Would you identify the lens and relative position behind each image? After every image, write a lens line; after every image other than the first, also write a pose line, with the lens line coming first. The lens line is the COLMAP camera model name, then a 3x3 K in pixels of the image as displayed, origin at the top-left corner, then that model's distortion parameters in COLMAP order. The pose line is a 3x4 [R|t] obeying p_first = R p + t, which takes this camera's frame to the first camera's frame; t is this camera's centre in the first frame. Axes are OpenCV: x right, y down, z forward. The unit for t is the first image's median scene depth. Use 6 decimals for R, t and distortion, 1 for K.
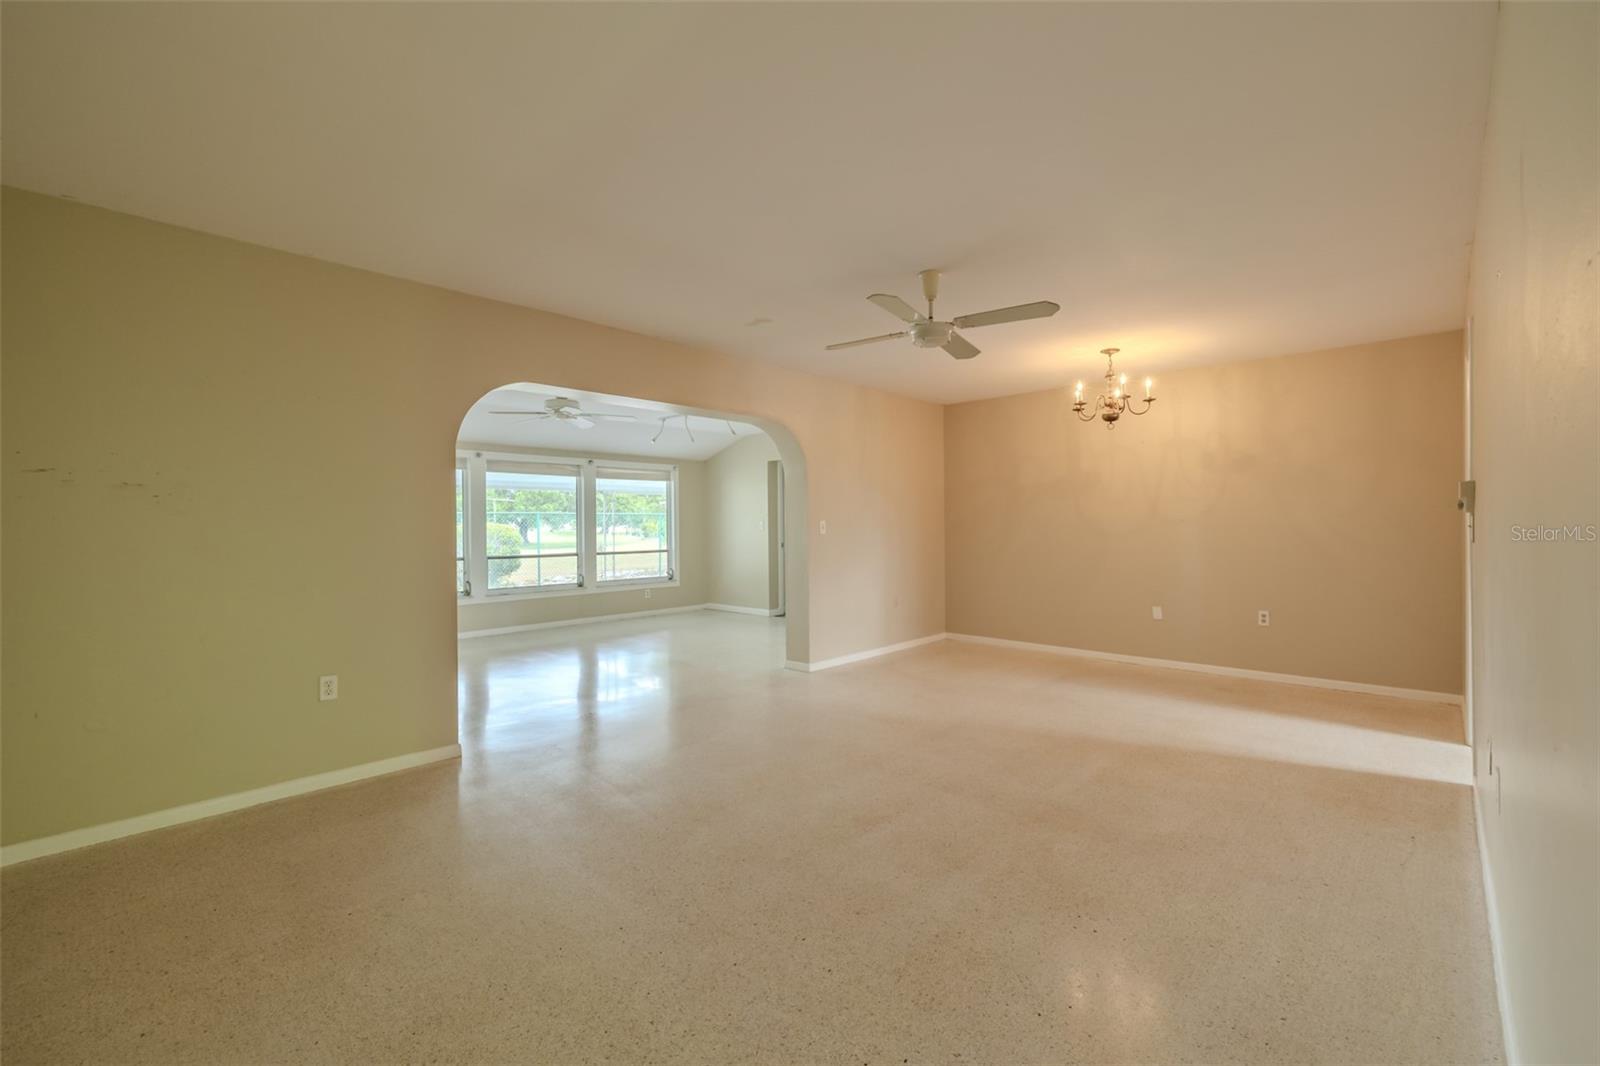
lens RADIAL K [[677.9, 0, 799.5], [0, 677.9, 518.1], [0, 0, 1]] dist [0.000995, 0.000147]
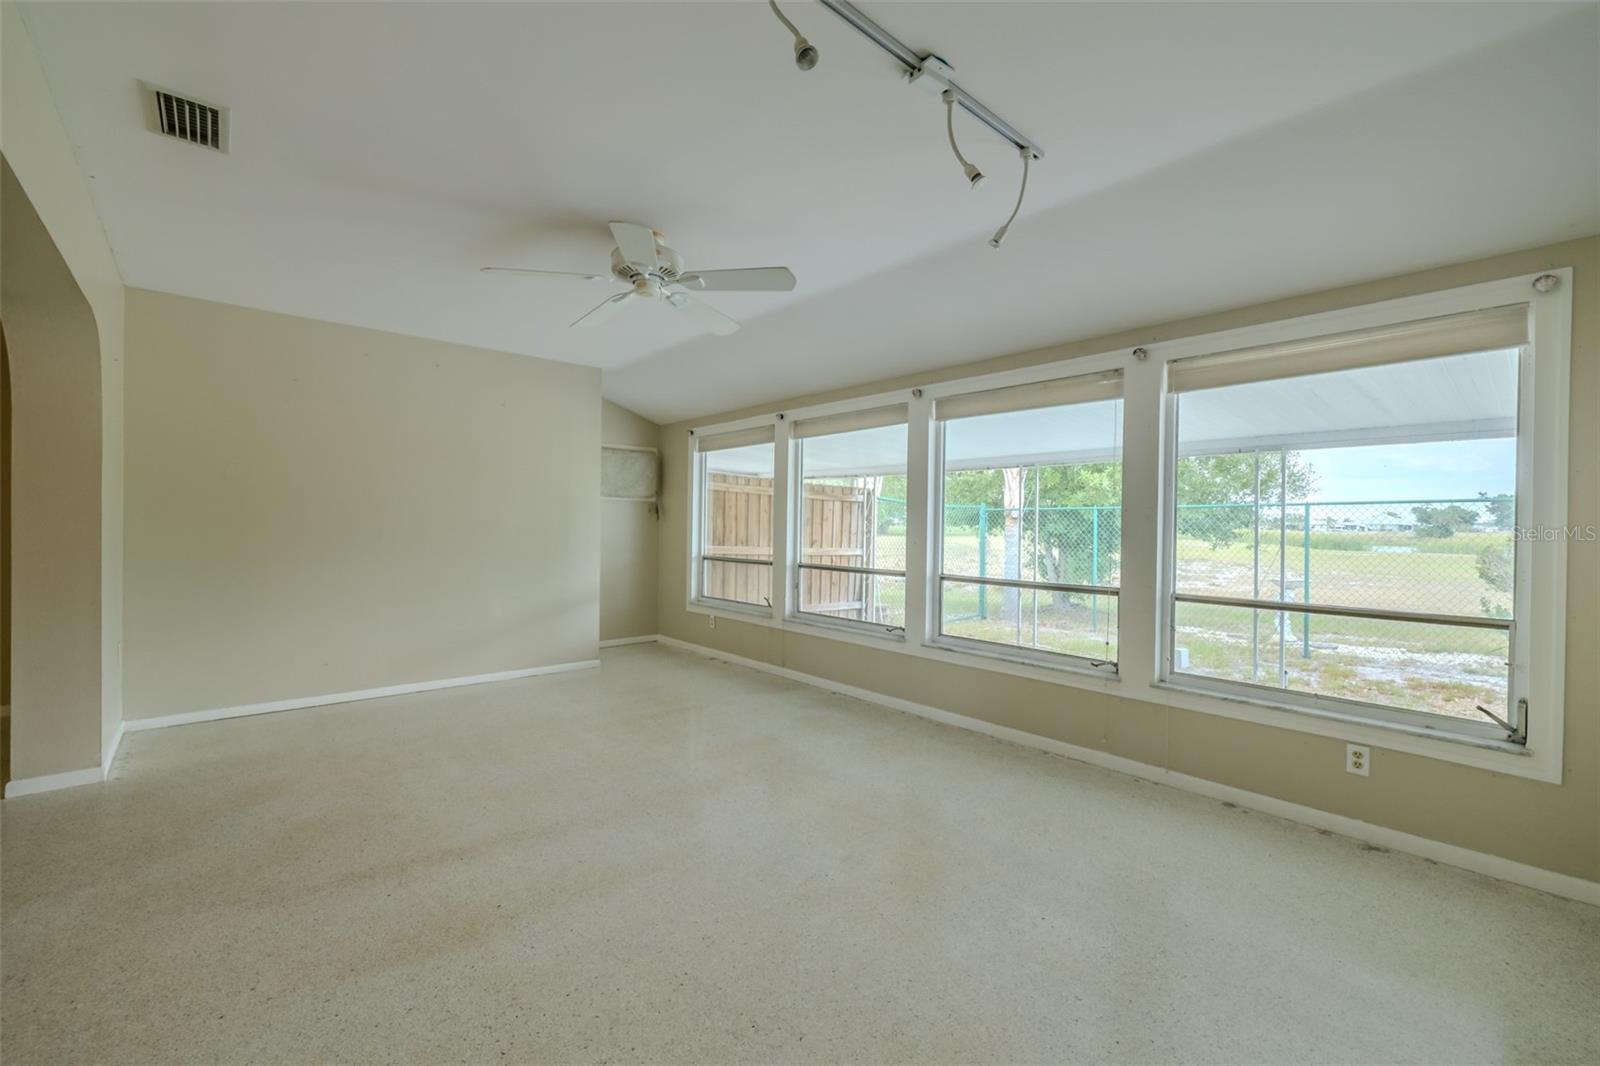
lens RADIAL K [[677.9, 0, 799.5], [0, 677.9, 518.1], [0, 0, 1]] dist [0.000995, 0.000147]
pose [[-0.092105, 0.000108, -0.995749, 0.086191], [-0.001949, 0.999998, 0.000289, 0.009664], [0.995747, 0.001967, -0.092105, 0.821264]]
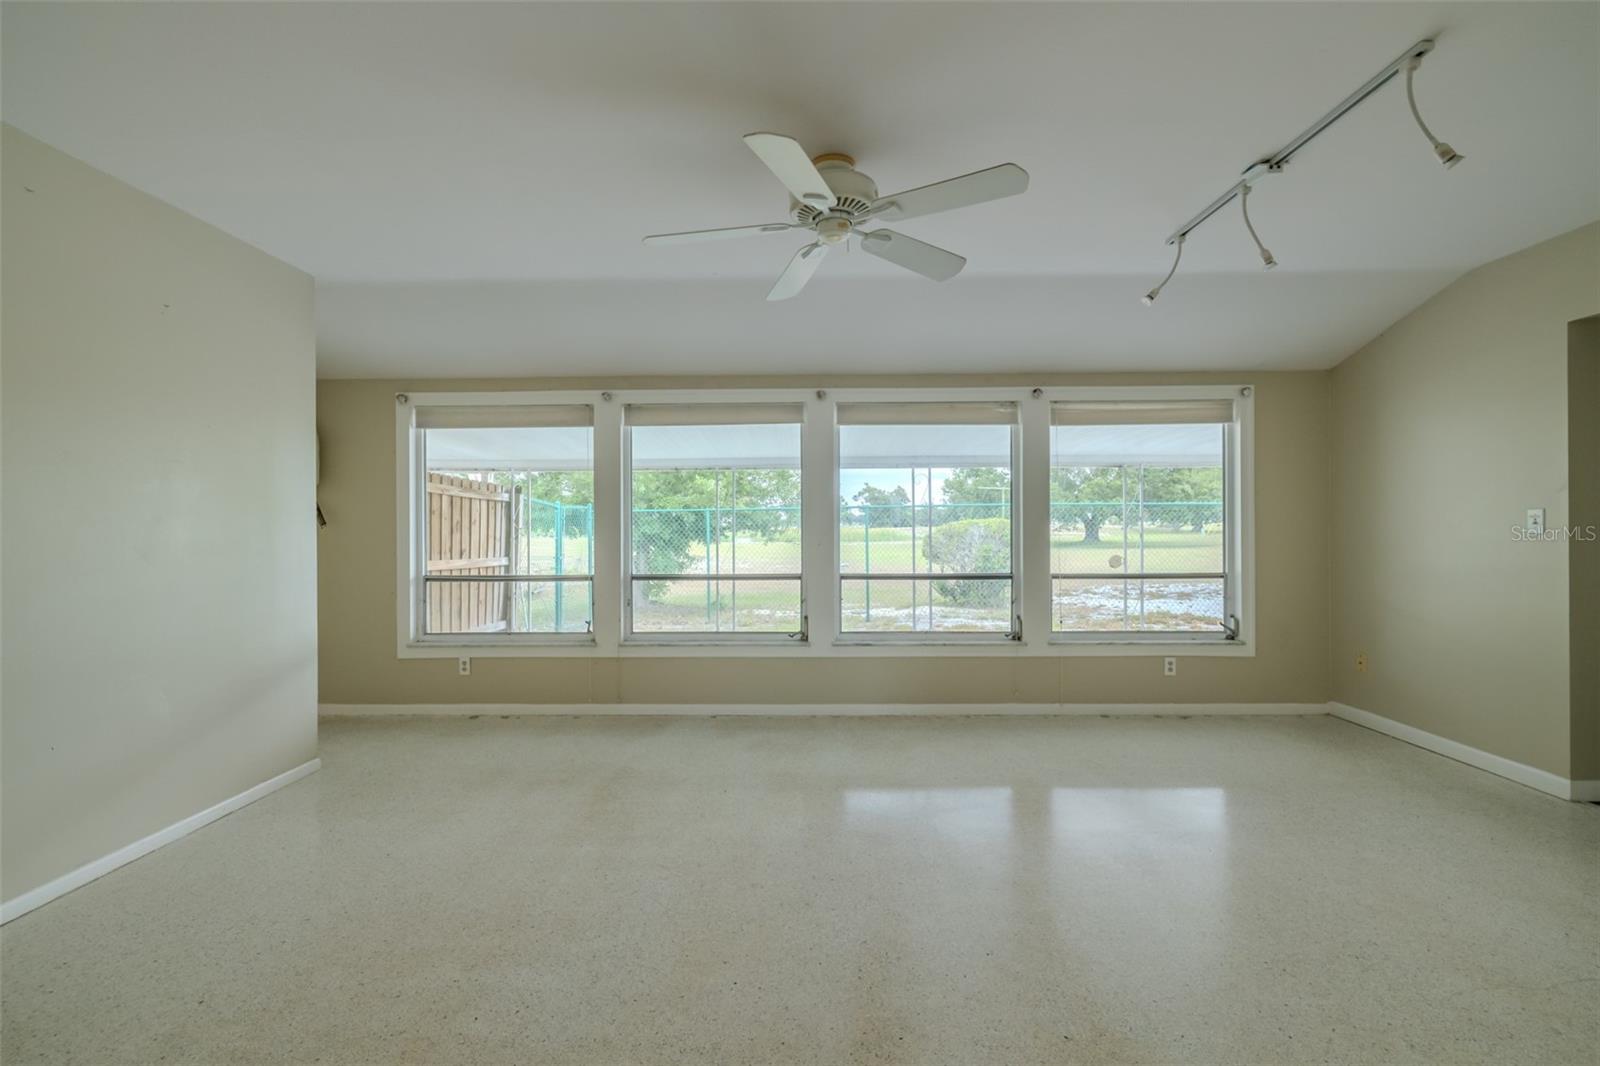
lens RADIAL K [[534.9, 0, 837.0], [0, 534.9, 529.3], [0, 0, 1]] dist [-0.000837, -0.000031]
pose [[0.681984, 0.008868, -0.731313, -0.117051], [0.005741, 0.999831, 0.017477, 0.009797], [0.731345, -0.016118, 0.681818, 0.606889]]
